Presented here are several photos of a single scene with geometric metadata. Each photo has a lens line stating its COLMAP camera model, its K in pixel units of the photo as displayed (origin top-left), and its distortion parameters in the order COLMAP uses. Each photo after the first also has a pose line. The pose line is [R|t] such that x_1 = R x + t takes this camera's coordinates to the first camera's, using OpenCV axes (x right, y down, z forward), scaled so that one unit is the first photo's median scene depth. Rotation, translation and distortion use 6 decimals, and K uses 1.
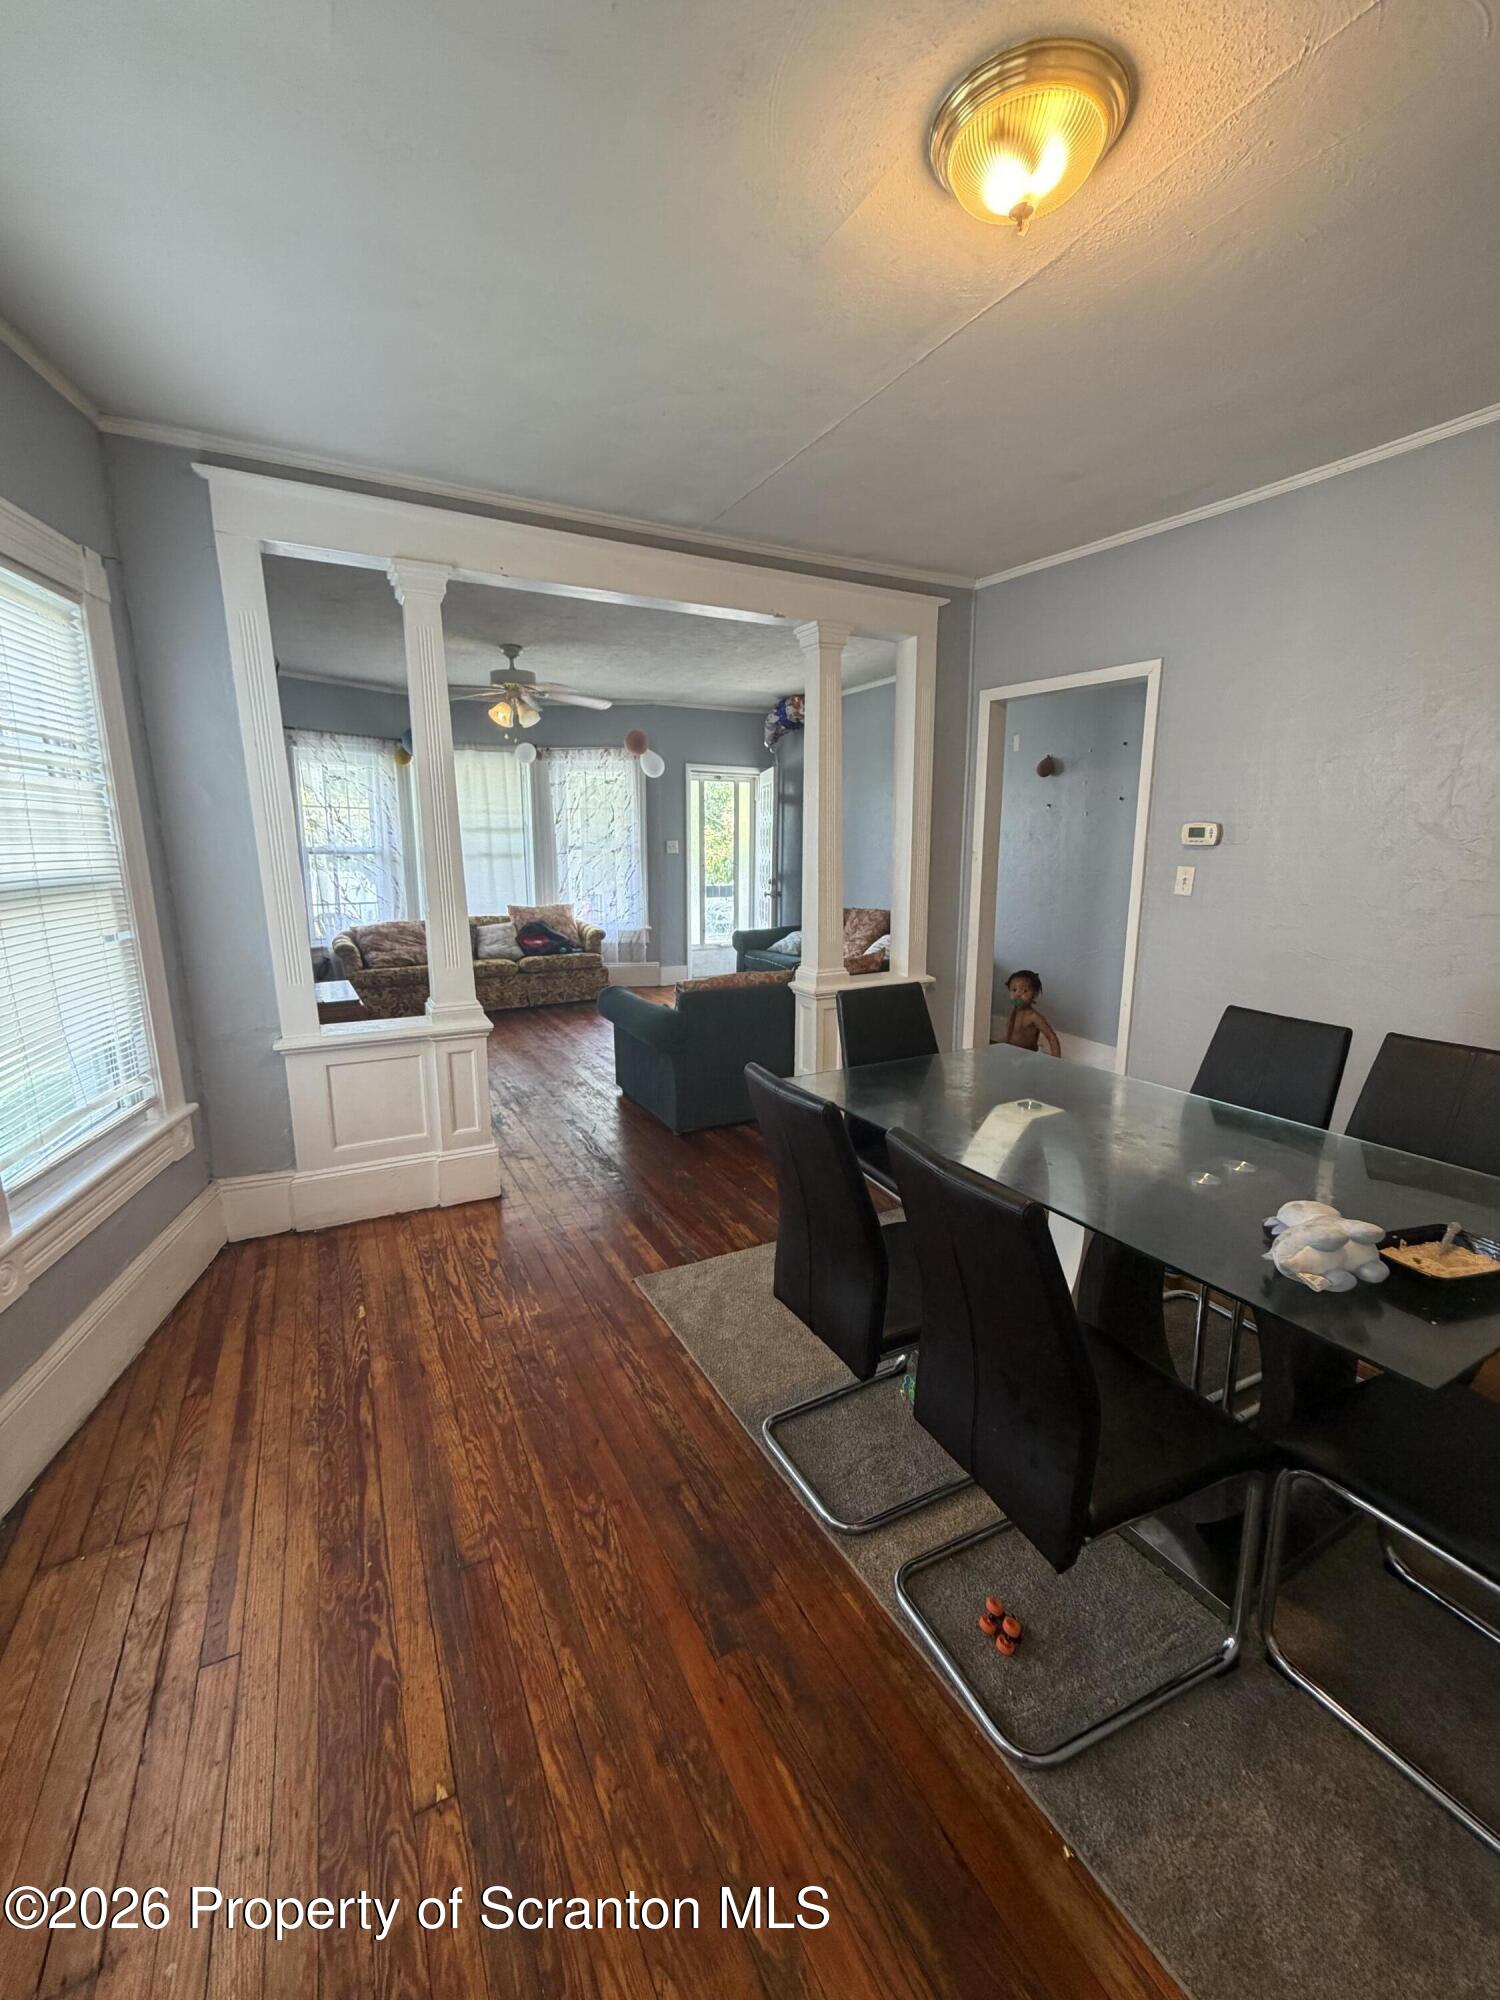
lens RADIAL K [[812.6, 0, 753.1], [0, 812.6, 995.6], [0, 0, 1]] dist [-0.000065, 0.000117]
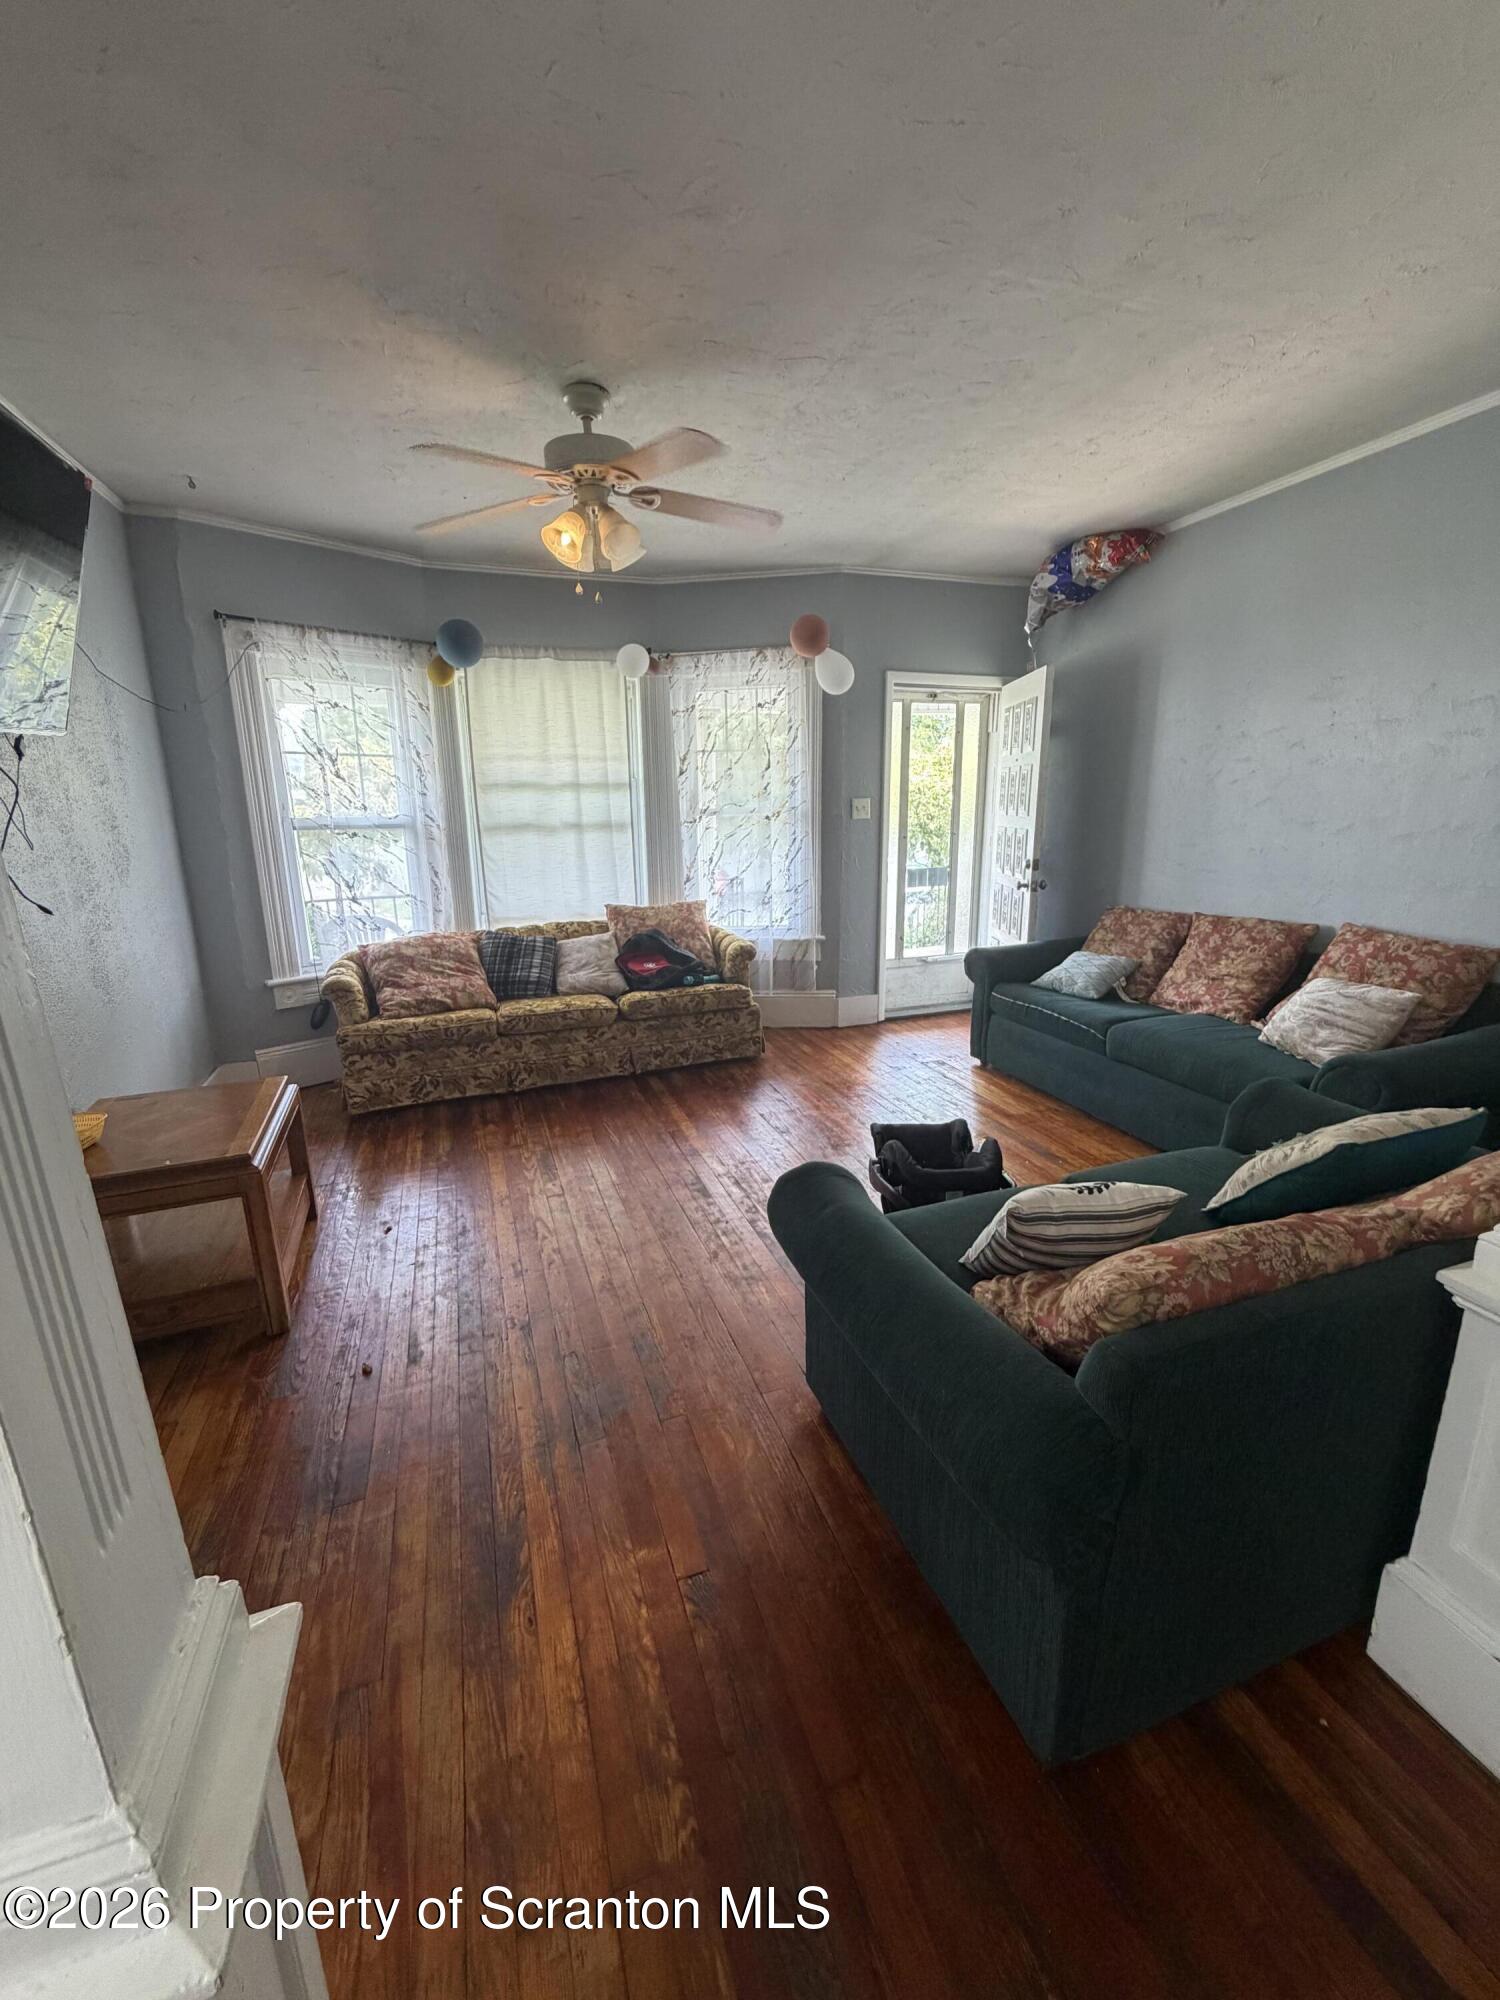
lens RADIAL K [[812.6, 0, 753.1], [0, 812.6, 995.6], [0, 0, 1]] dist [-0.000065, 0.000117]
pose [[0.988056, 0.017641, -0.153085, -0.088459], [-0.010892, 0.998936, 0.044815, -0.070415], [0.153713, -0.042612, 0.987196, 0.386124]]
